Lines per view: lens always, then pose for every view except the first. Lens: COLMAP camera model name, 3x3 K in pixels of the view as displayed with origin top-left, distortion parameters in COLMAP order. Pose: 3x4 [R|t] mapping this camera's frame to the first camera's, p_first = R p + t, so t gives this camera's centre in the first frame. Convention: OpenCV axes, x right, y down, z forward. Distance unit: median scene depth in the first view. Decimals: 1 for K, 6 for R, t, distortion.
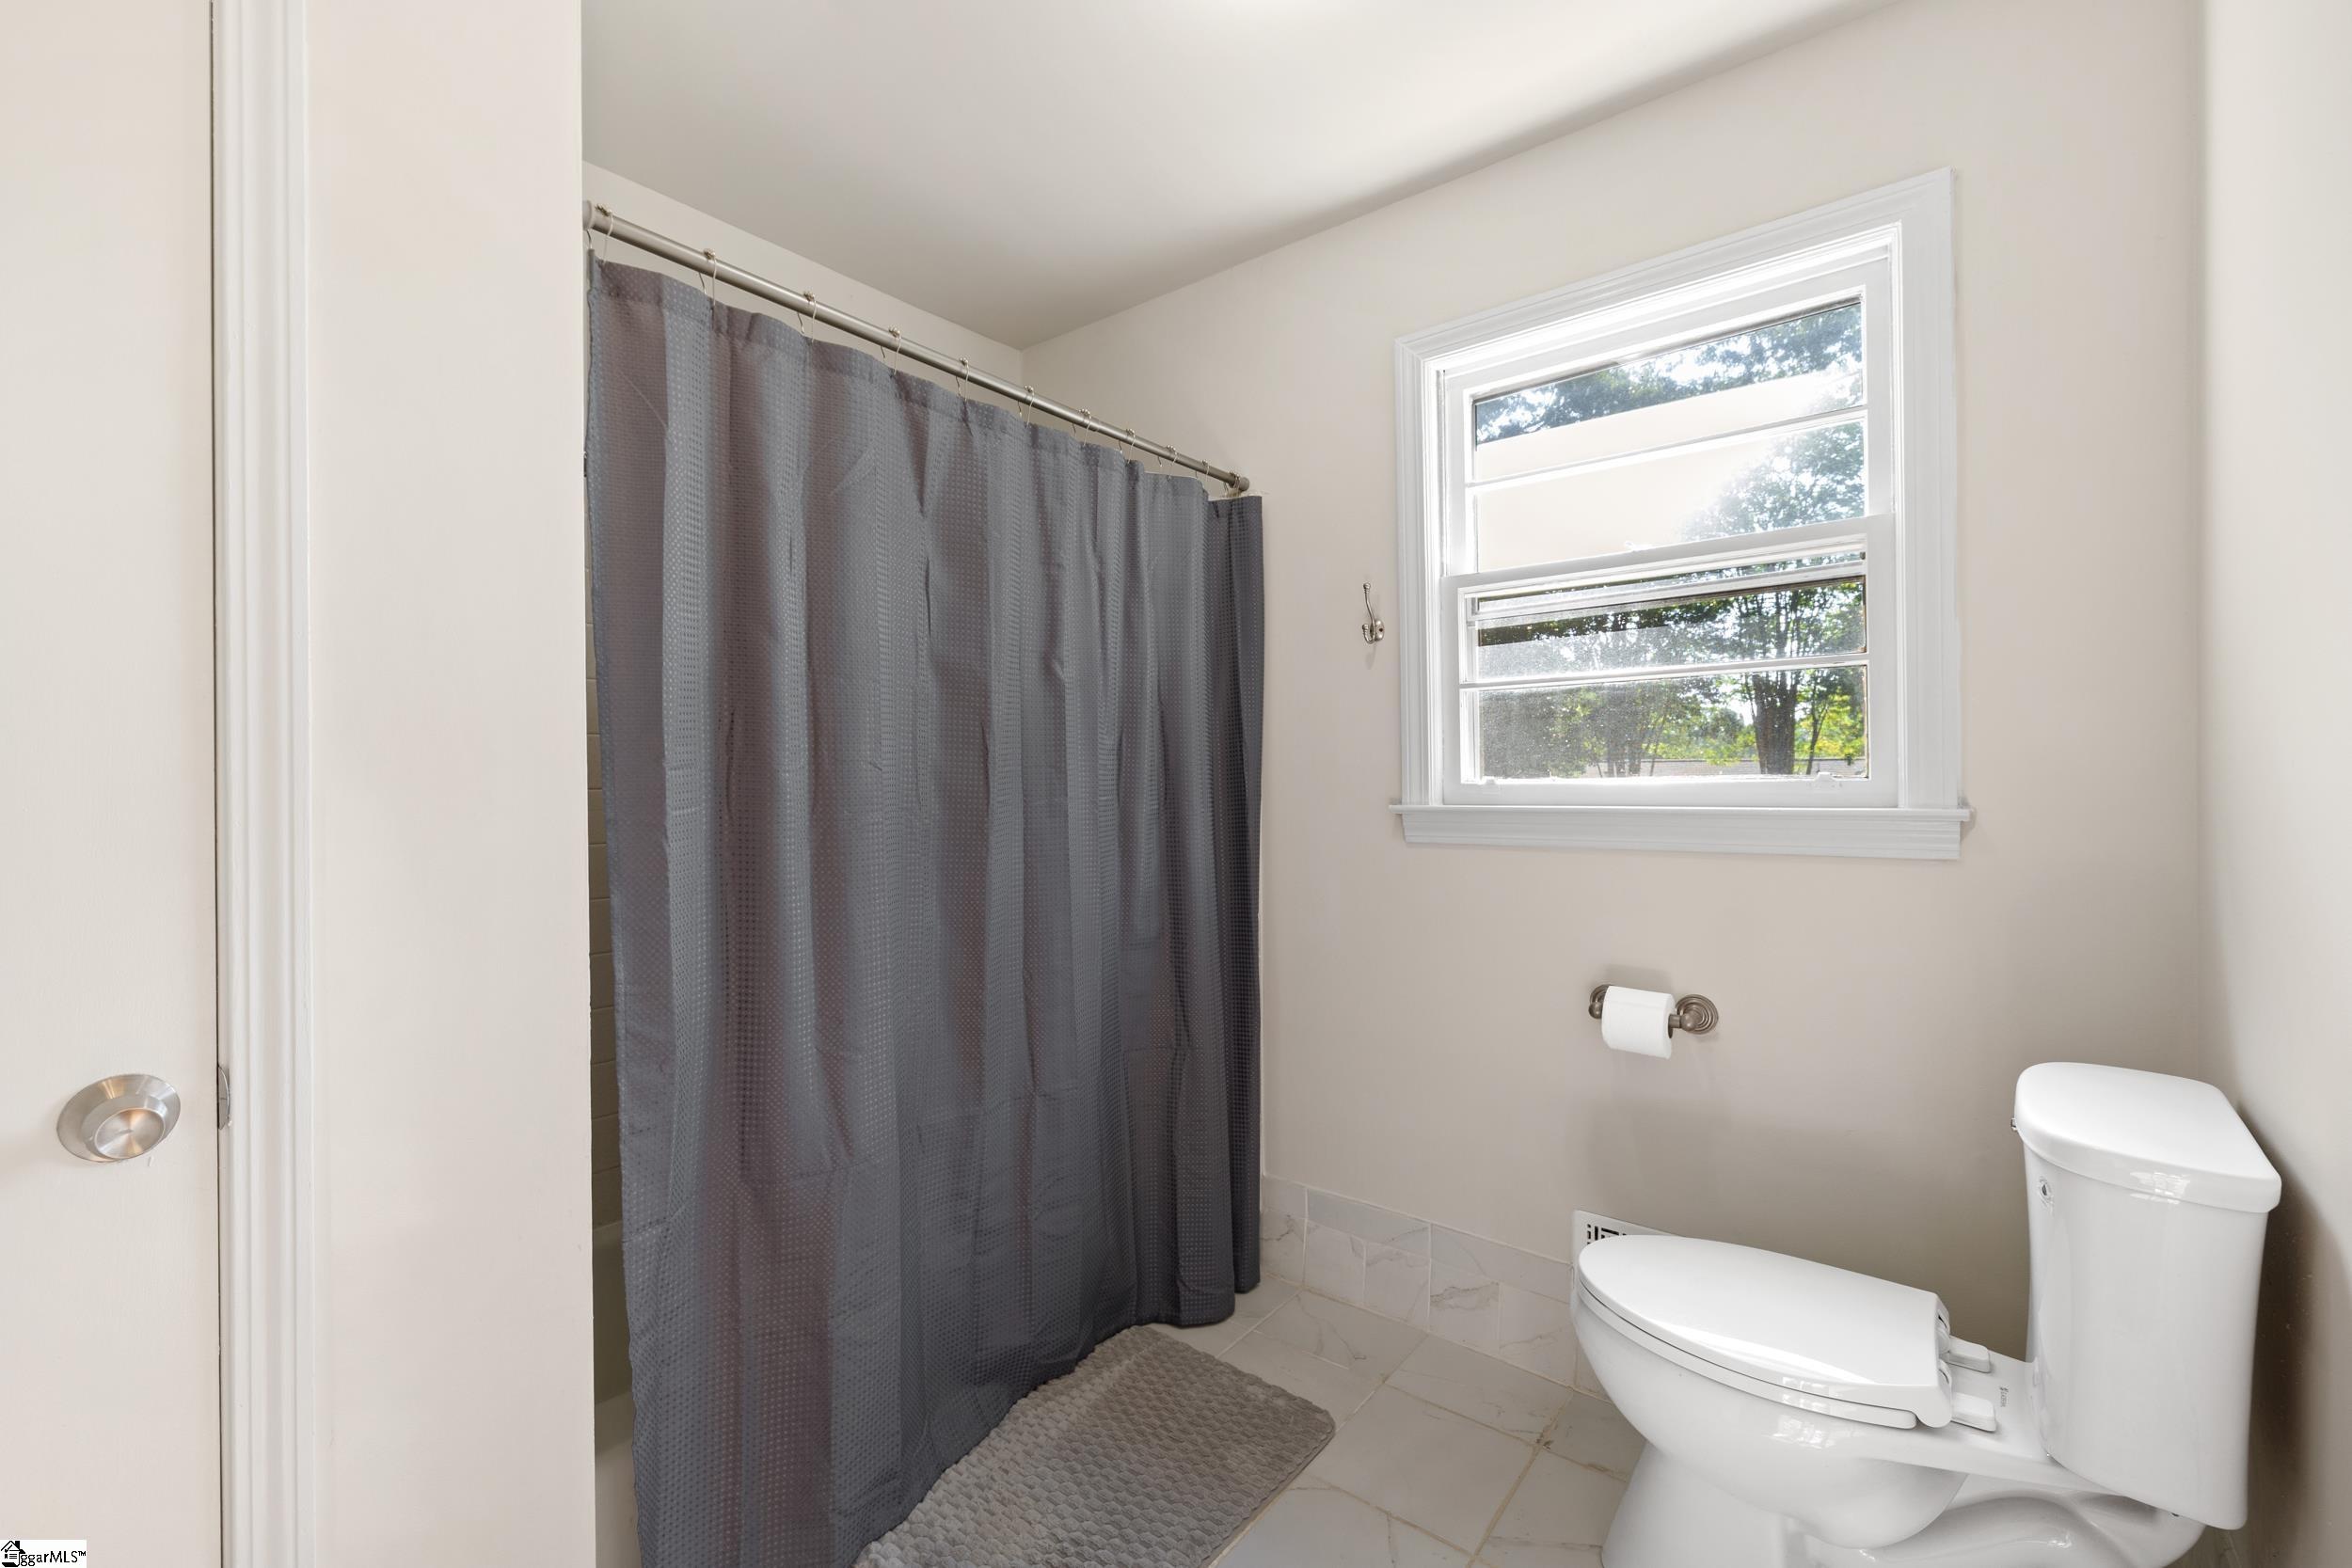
lens RADIAL K [[993.9, 0, 1177.5], [0, 993.9, 778.2], [0, 0, 1]] dist [-0.000043, 0.000183]
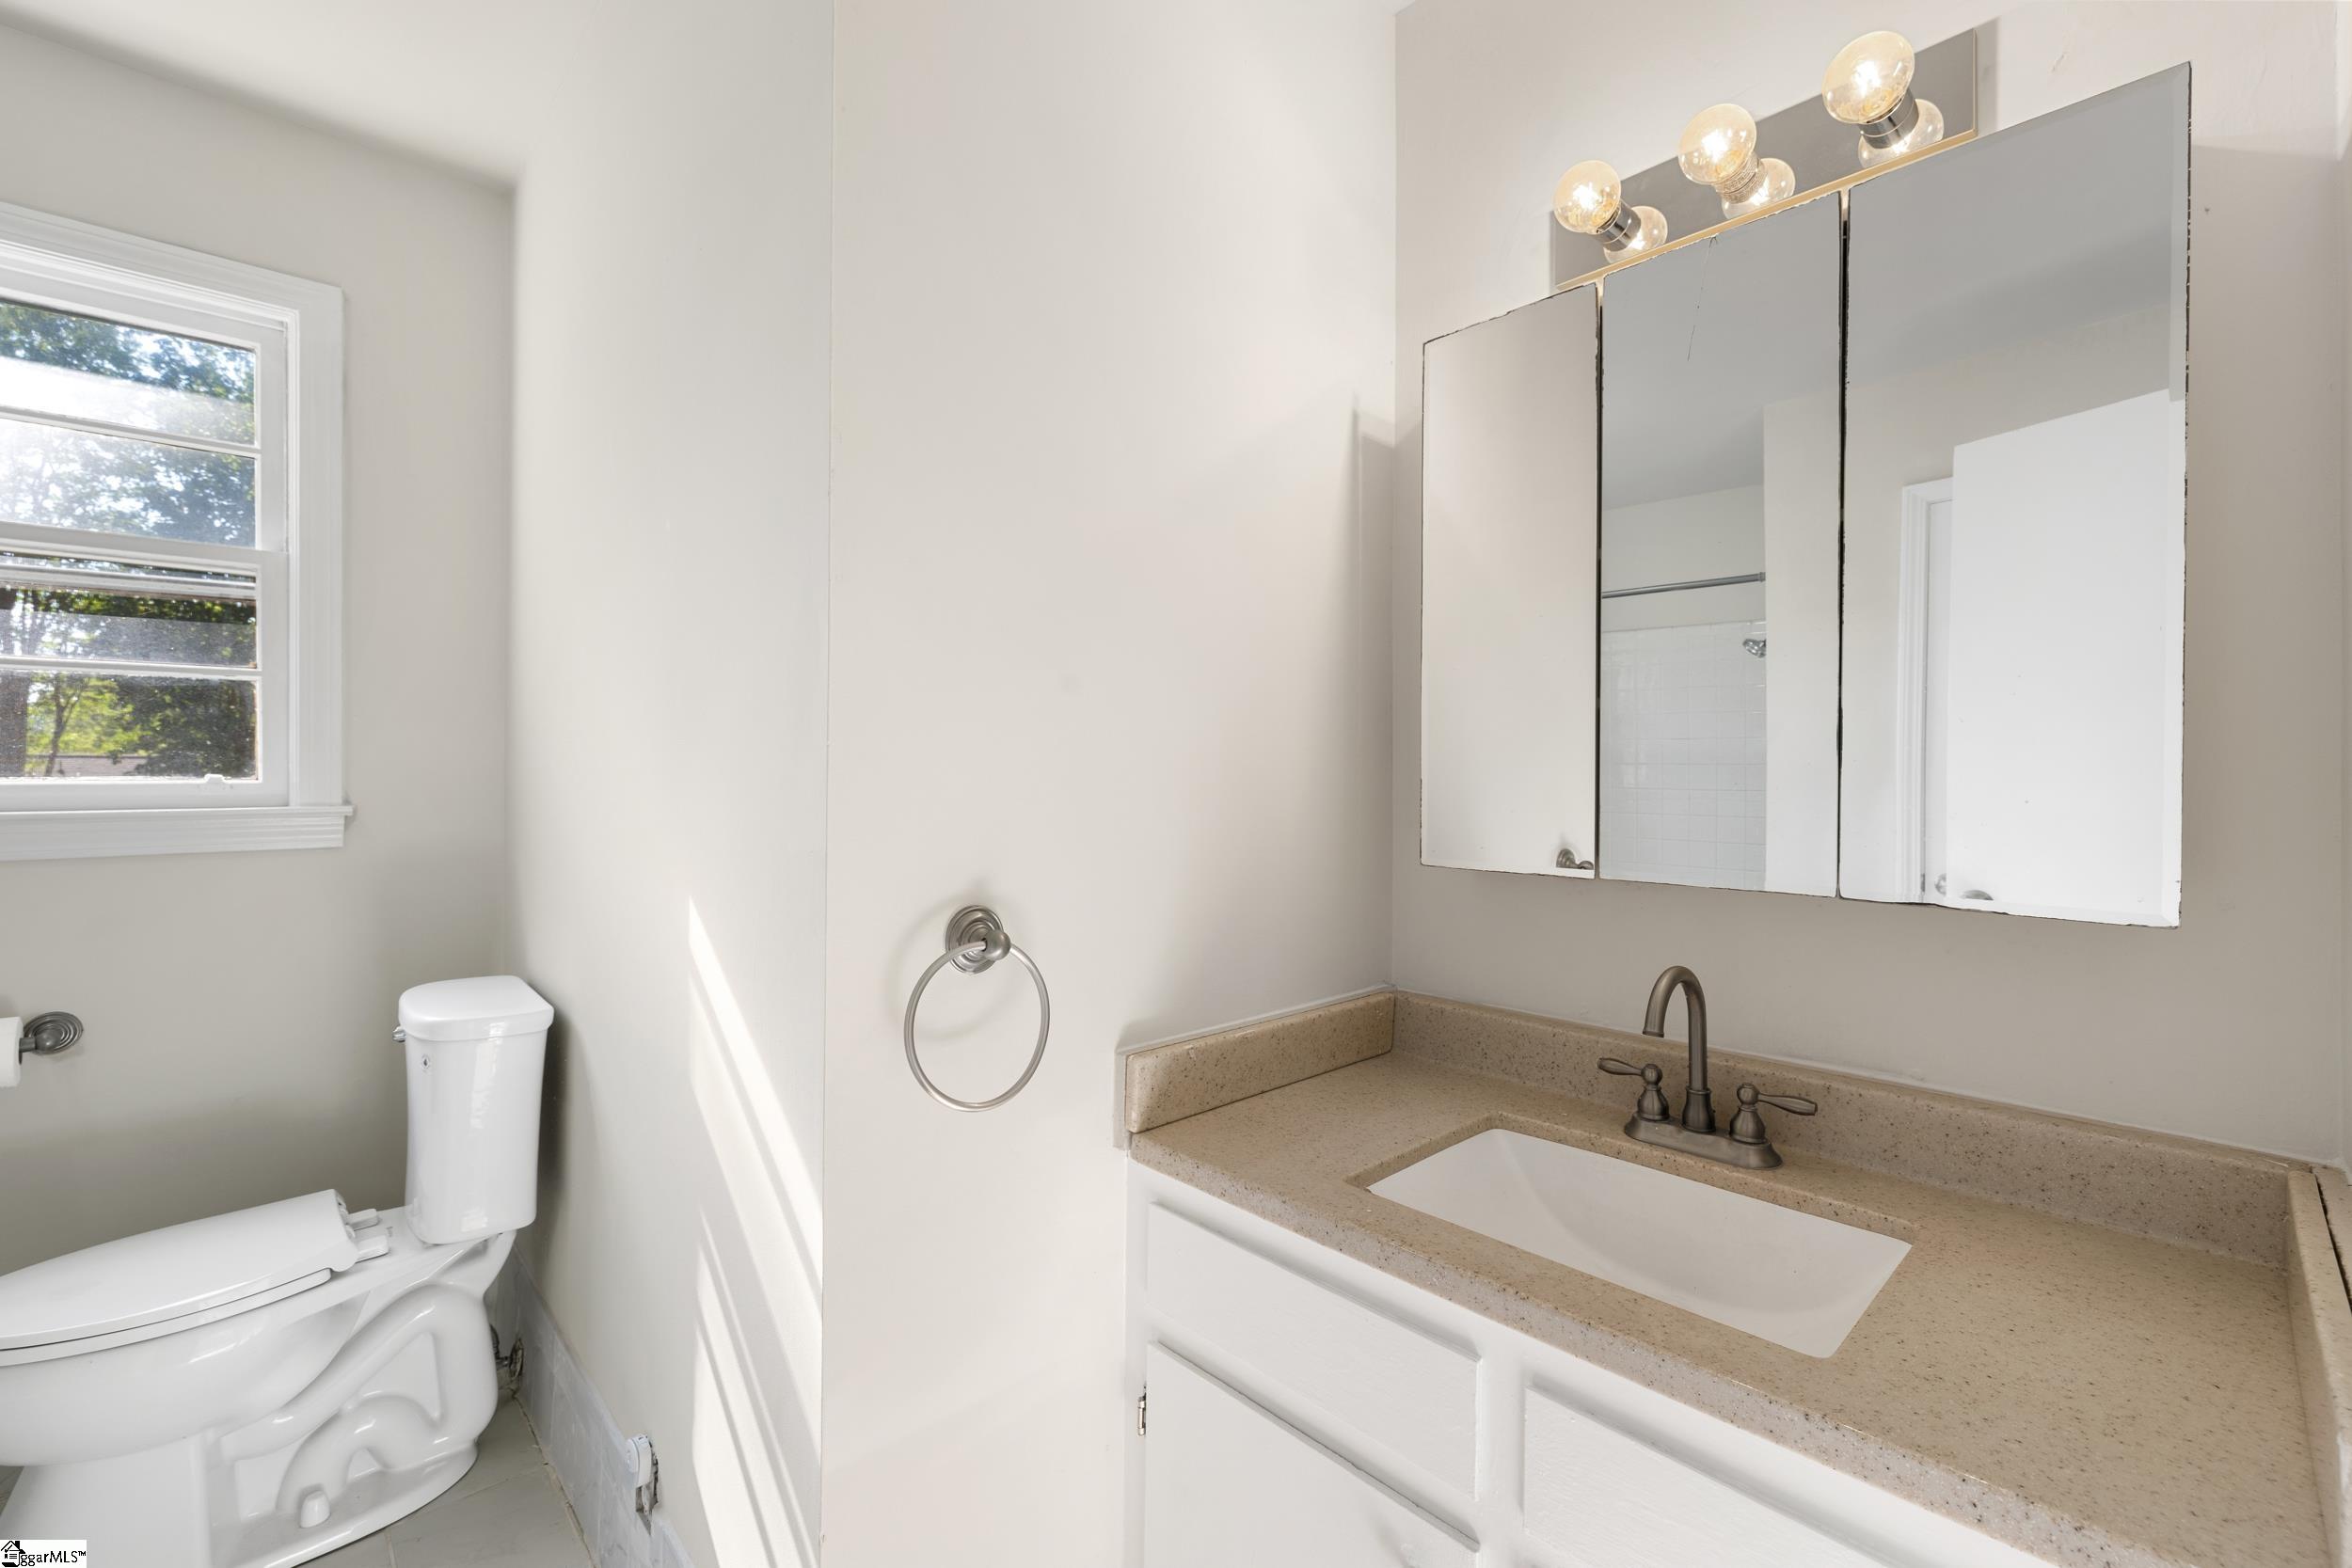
lens RADIAL K [[993.9, 0, 1178.9], [0, 993.9, 781.5], [0, 0, 1]] dist [-0.000043, 0.000183]
pose [[0.153369, 0.003254, 0.988164, -0.280453], [-0.003696, 0.999989, -0.002720, 0.000005], [-0.988162, -0.003235, 0.153379, -0.220598]]
